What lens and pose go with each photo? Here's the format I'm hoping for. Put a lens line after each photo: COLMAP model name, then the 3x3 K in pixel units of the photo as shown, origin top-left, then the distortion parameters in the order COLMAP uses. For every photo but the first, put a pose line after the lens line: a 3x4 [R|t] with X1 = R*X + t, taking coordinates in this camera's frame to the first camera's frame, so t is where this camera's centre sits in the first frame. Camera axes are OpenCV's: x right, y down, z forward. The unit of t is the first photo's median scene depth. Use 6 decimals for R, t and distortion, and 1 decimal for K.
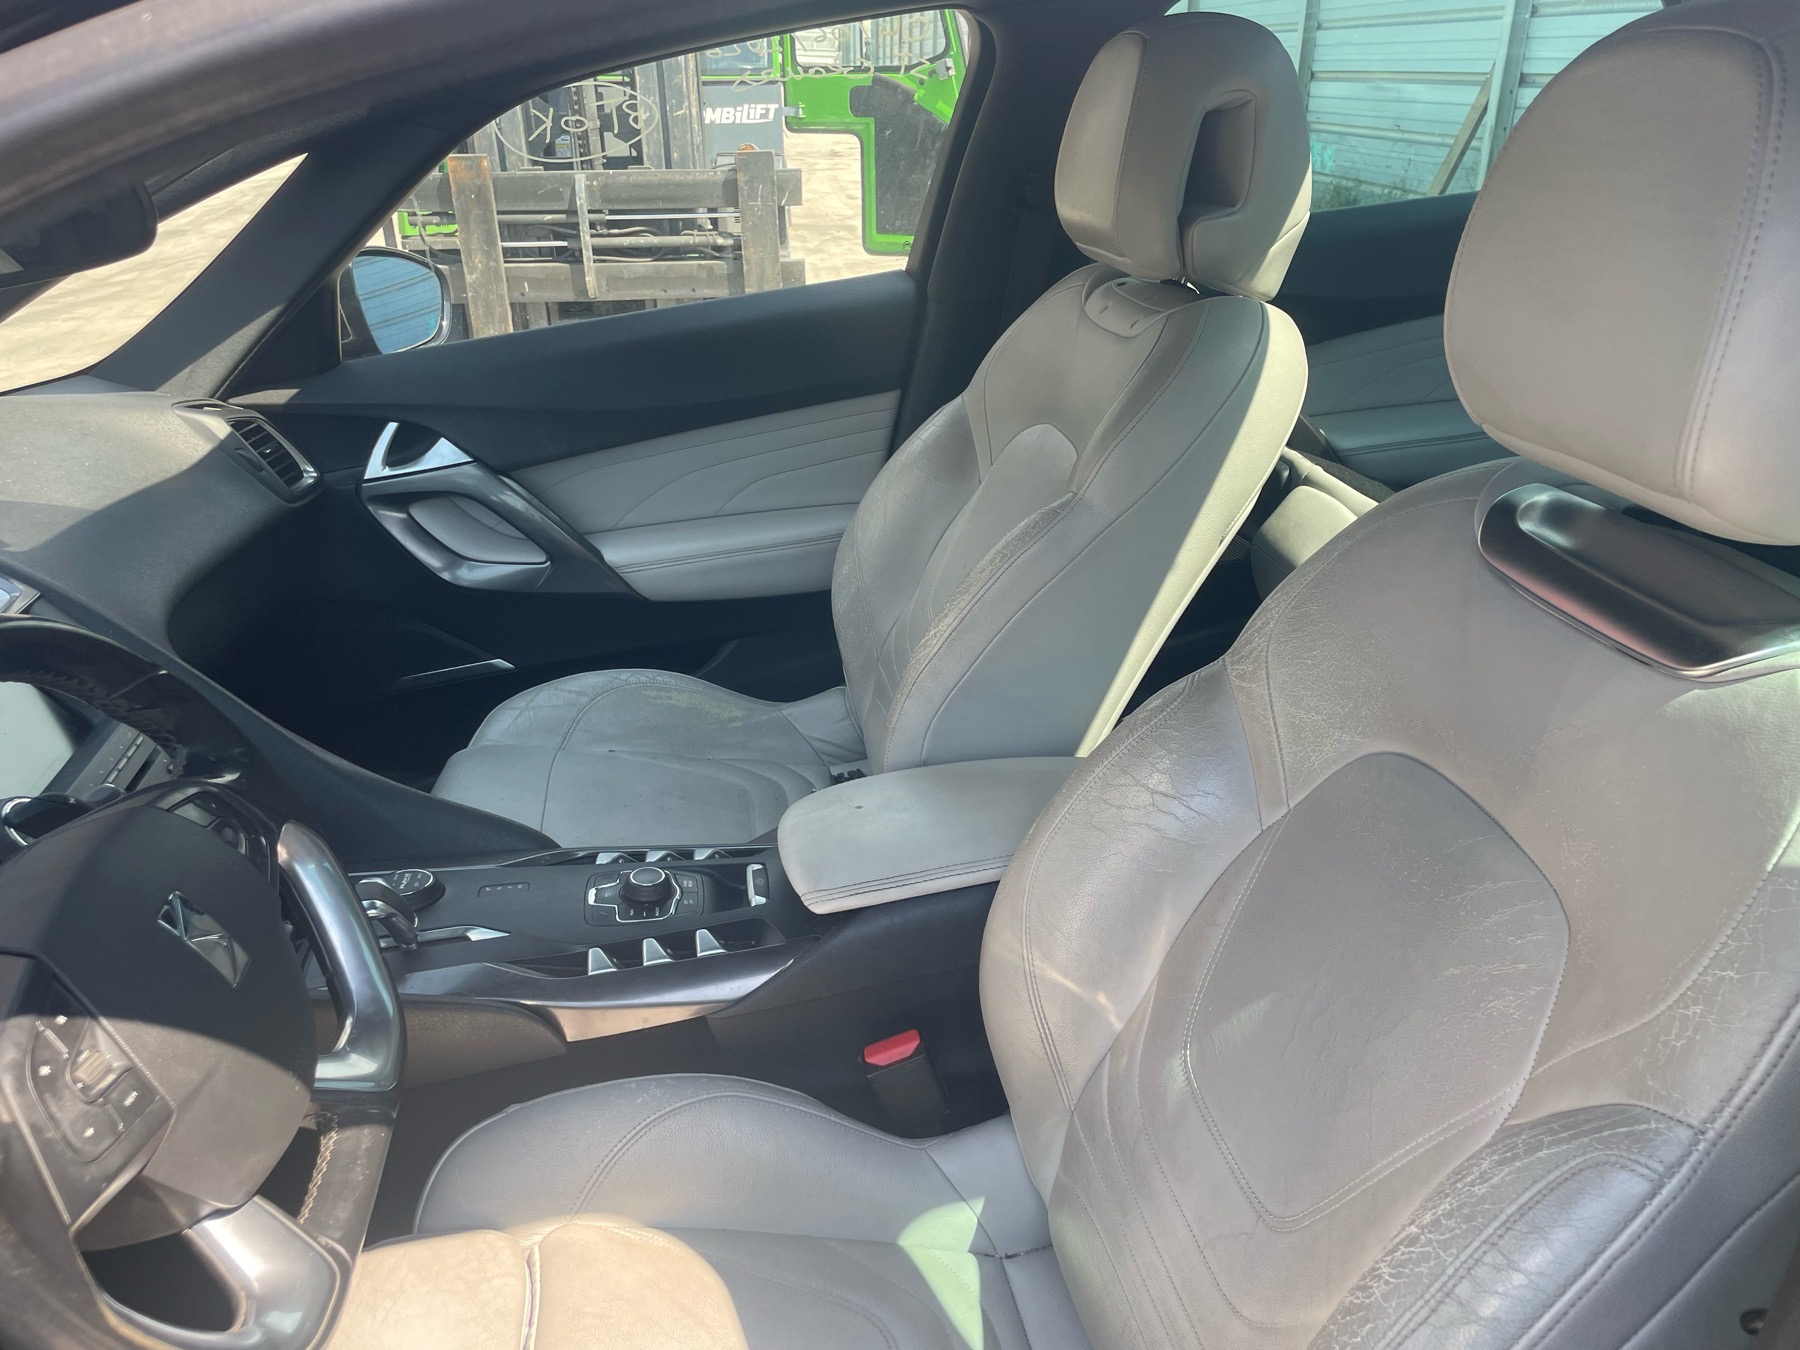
lens RADIAL K [[1384.7, 0, 922.8], [0, 1384.7, 658.7], [0, 0, 1]] dist [0.081669, -0.112353]
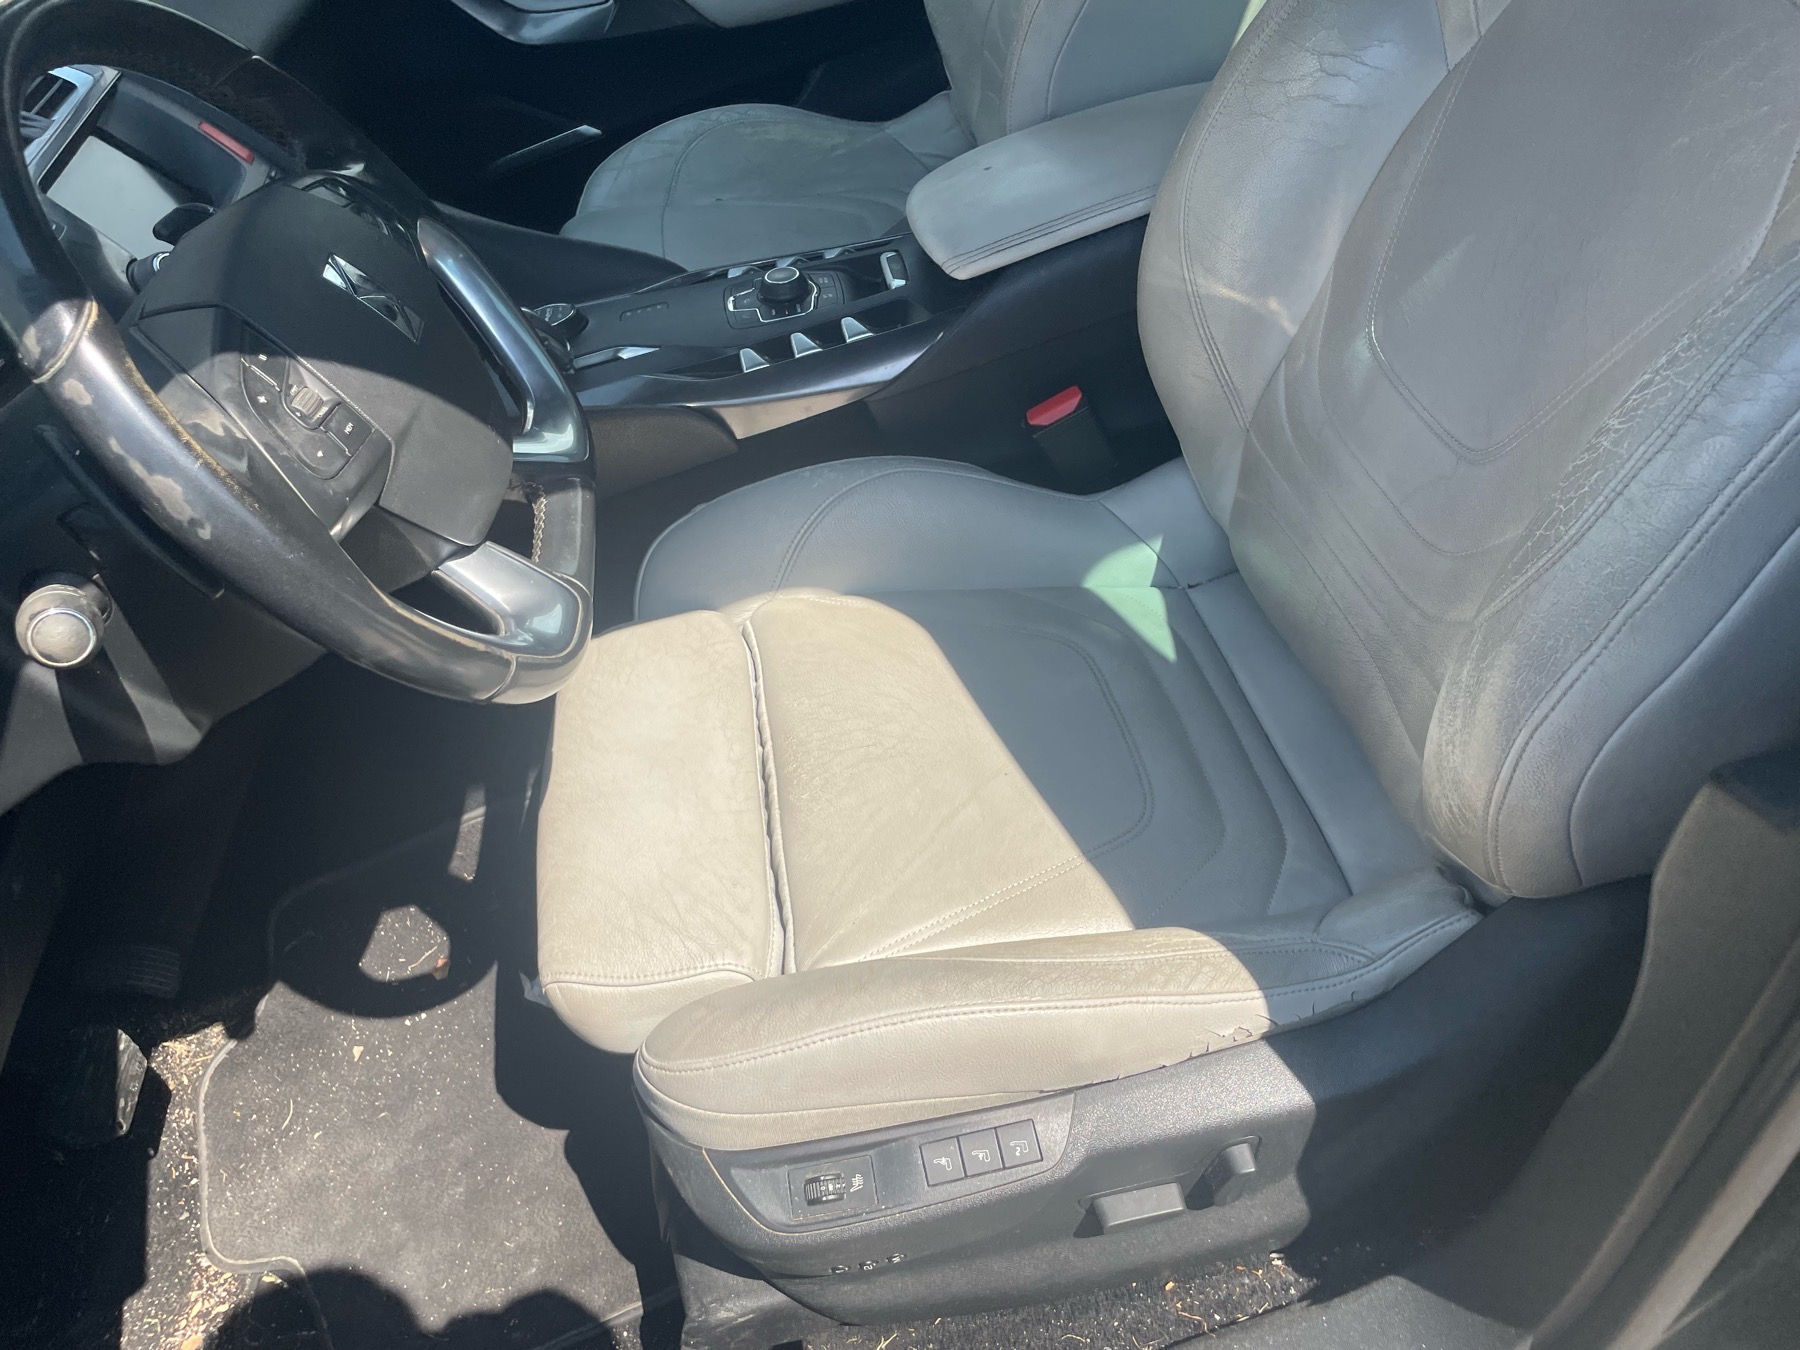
lens RADIAL K [[1384.7, 0, 888.8], [0, 1384.7, 670.5], [0, 0, 1]] dist [0.081669, -0.112353]
pose [[0.984189, -0.117713, -0.132347, -0.031250], [0.155269, 0.932925, 0.324874, 0.121998], [0.085228, -0.340286, 0.936451, -0.000519]]
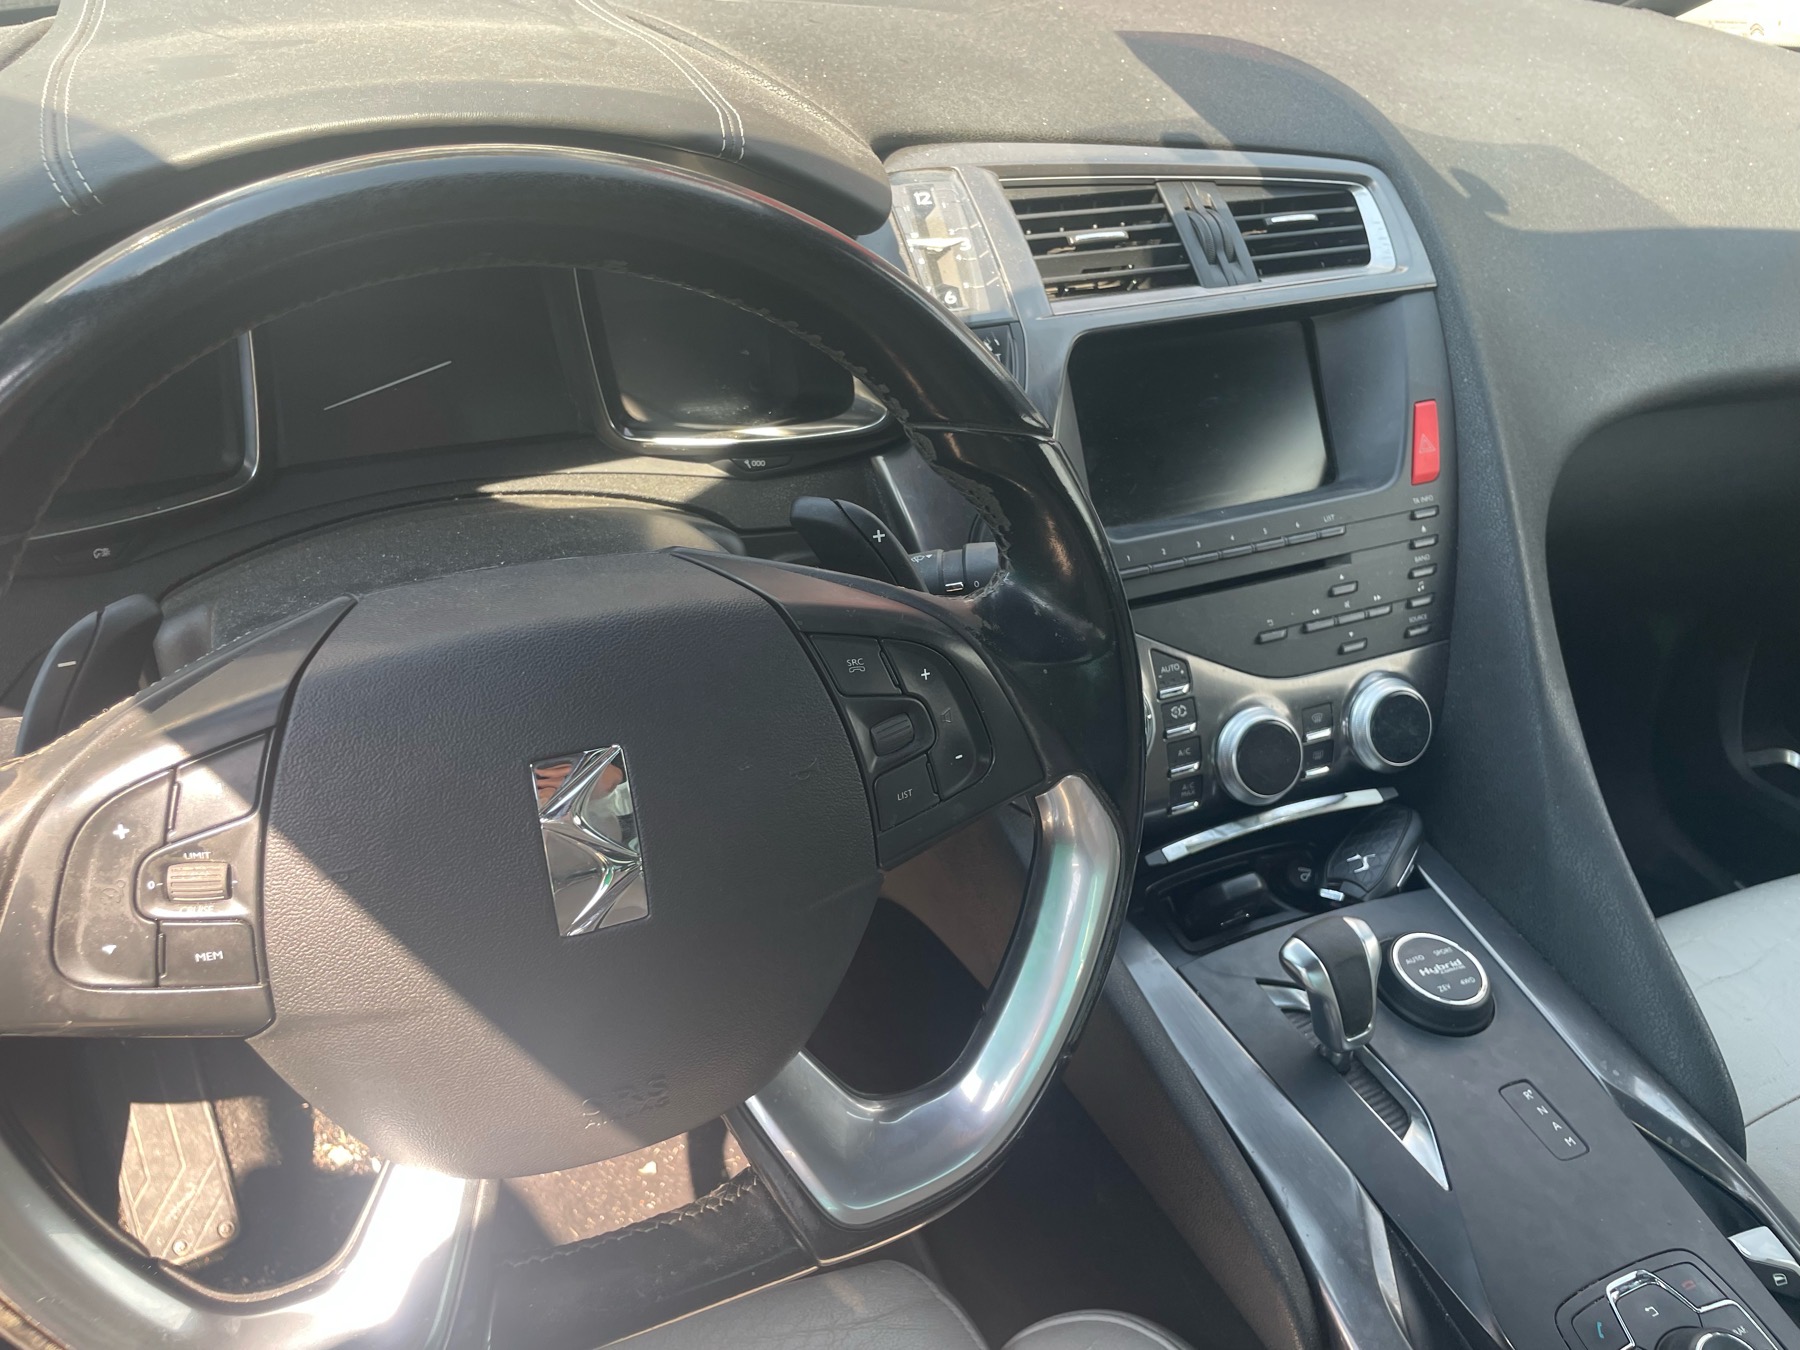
lens RADIAL K [[1384.7, 0, 857.0], [0, 1384.7, 658.1], [0, 0, 1]] dist [0.081669, -0.112353]
pose [[0.228027, 0.602807, -0.764609, -0.064126], [-0.442495, 0.763674, 0.470106, -0.119290], [0.867295, 0.231139, 0.440878, 0.560948]]
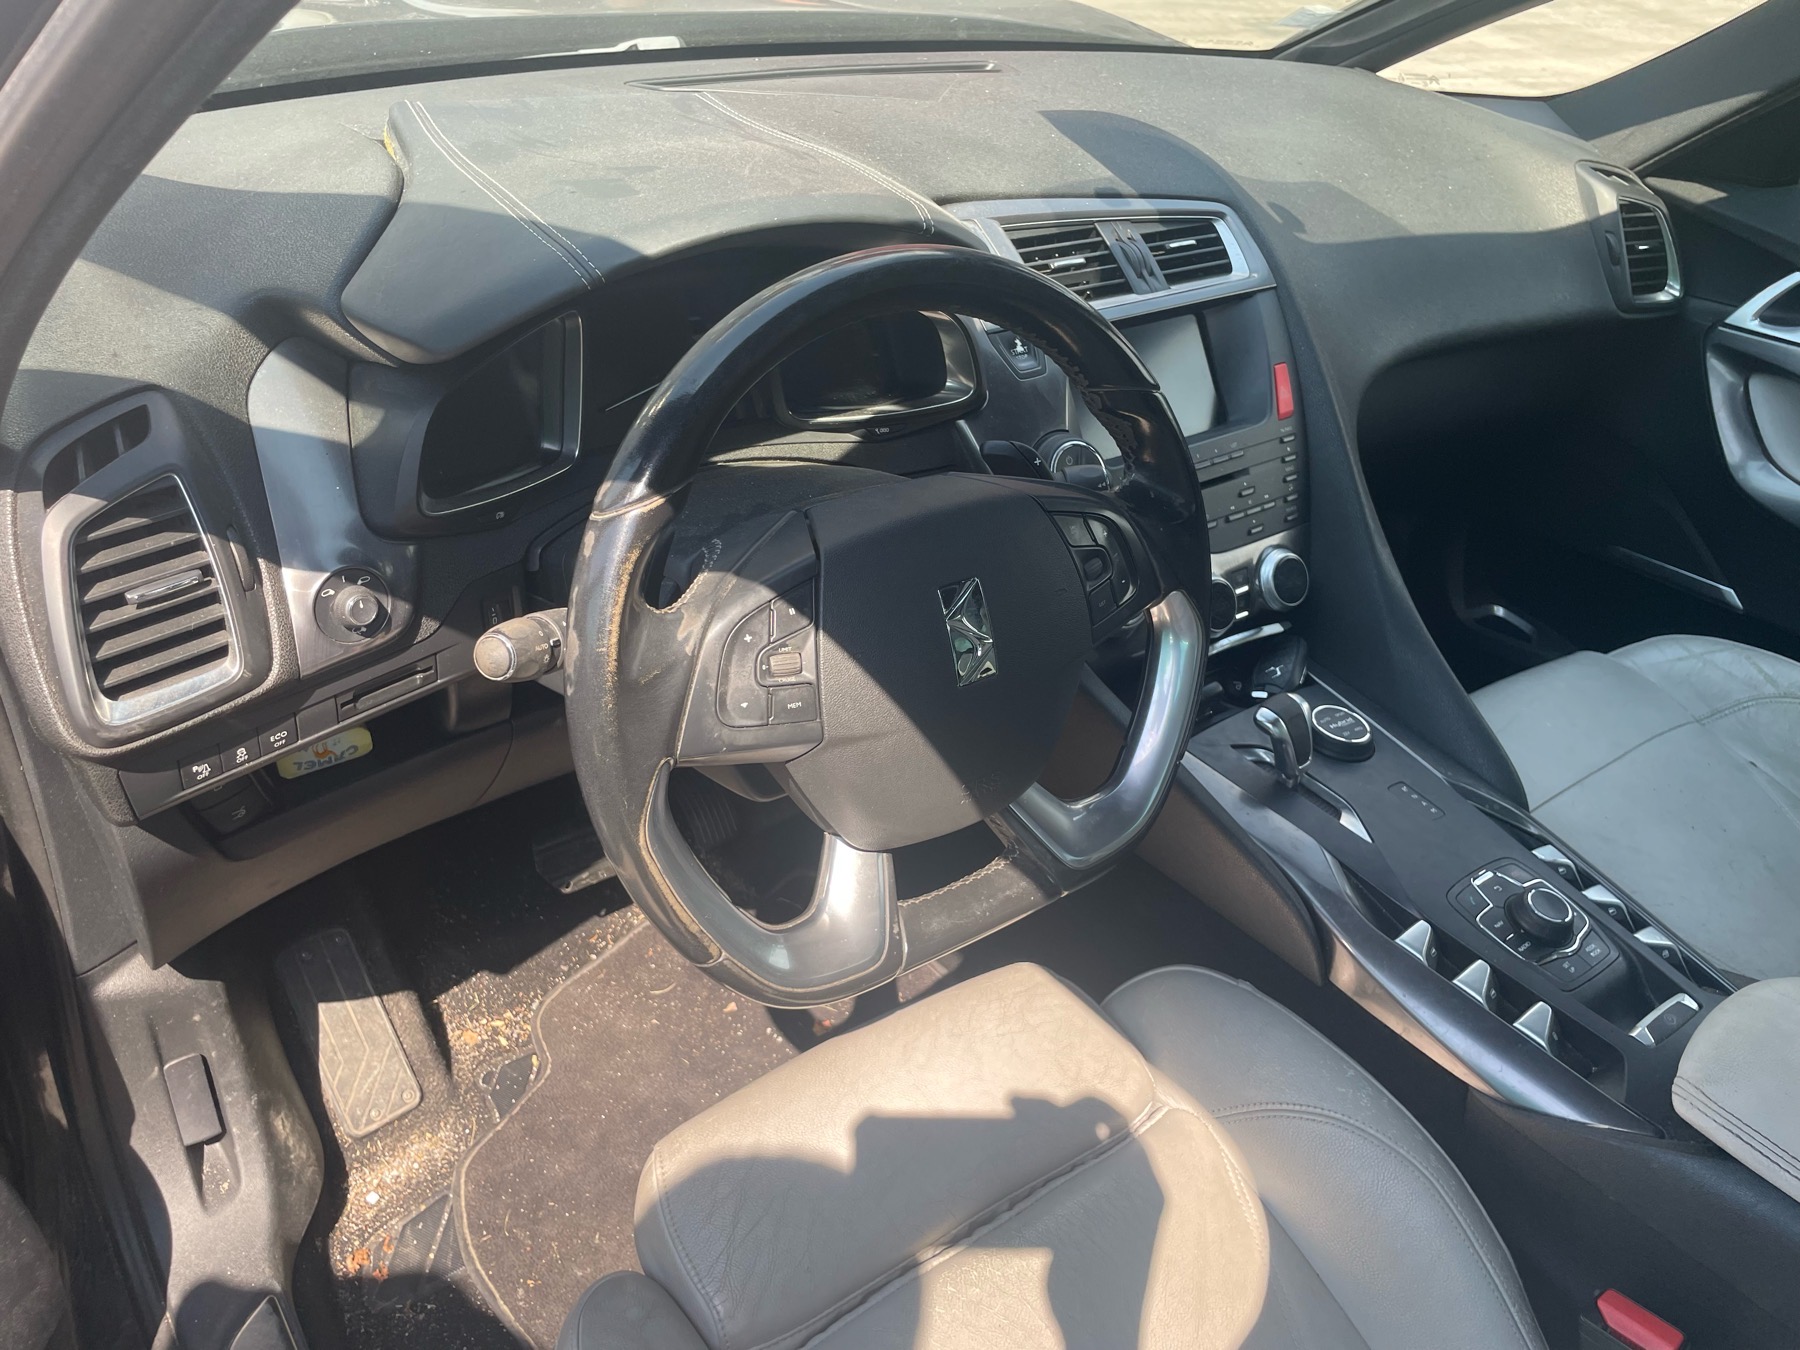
lens RADIAL K [[1384.7, 0, 882.0], [0, 1384.7, 649.8], [0, 0, 1]] dist [0.081669, -0.112353]
pose [[0.435694, 0.569666, -0.696887, 0.119460], [-0.453299, 0.807757, 0.376893, -0.097520], [0.777619, 0.151688, 0.610164, 0.226426]]
